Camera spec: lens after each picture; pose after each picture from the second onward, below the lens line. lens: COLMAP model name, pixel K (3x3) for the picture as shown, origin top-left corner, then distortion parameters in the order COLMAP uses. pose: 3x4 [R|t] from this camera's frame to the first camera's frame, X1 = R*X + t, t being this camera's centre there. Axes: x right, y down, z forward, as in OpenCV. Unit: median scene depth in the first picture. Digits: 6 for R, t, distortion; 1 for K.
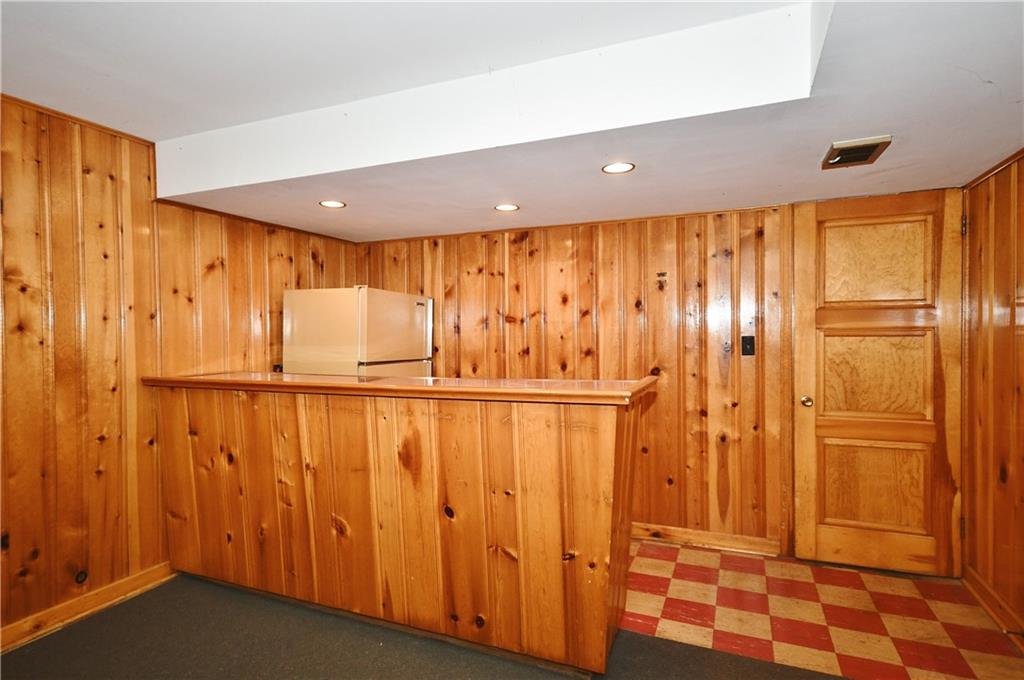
lens RADIAL K [[529.6, 0, 514.5], [0, 529.6, 343.1], [0, 0, 1]] dist [0.016468, 0.002057]
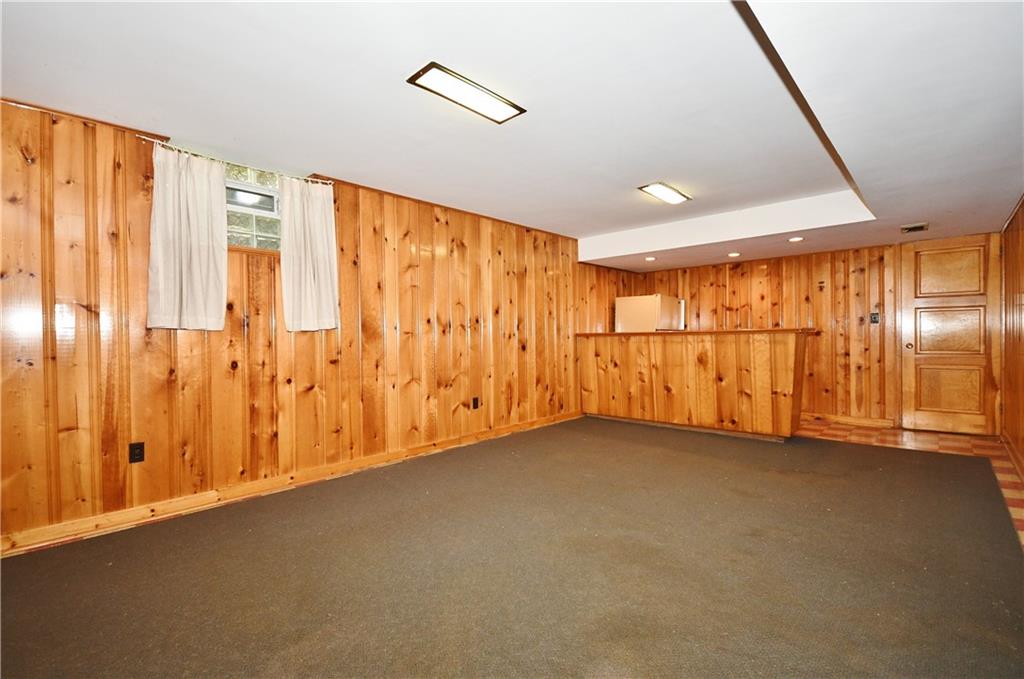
lens RADIAL K [[453.5, 0, 505.8], [0, 453.5, 337.9], [0, 0, 1]] dist [-0.008977, -0.001979]
pose [[0.931209, -0.001502, -0.364483, -0.198671], [-0.004525, 0.999867, -0.015680, 0.105643], [0.364458, 0.016251, 0.931078, -0.974236]]
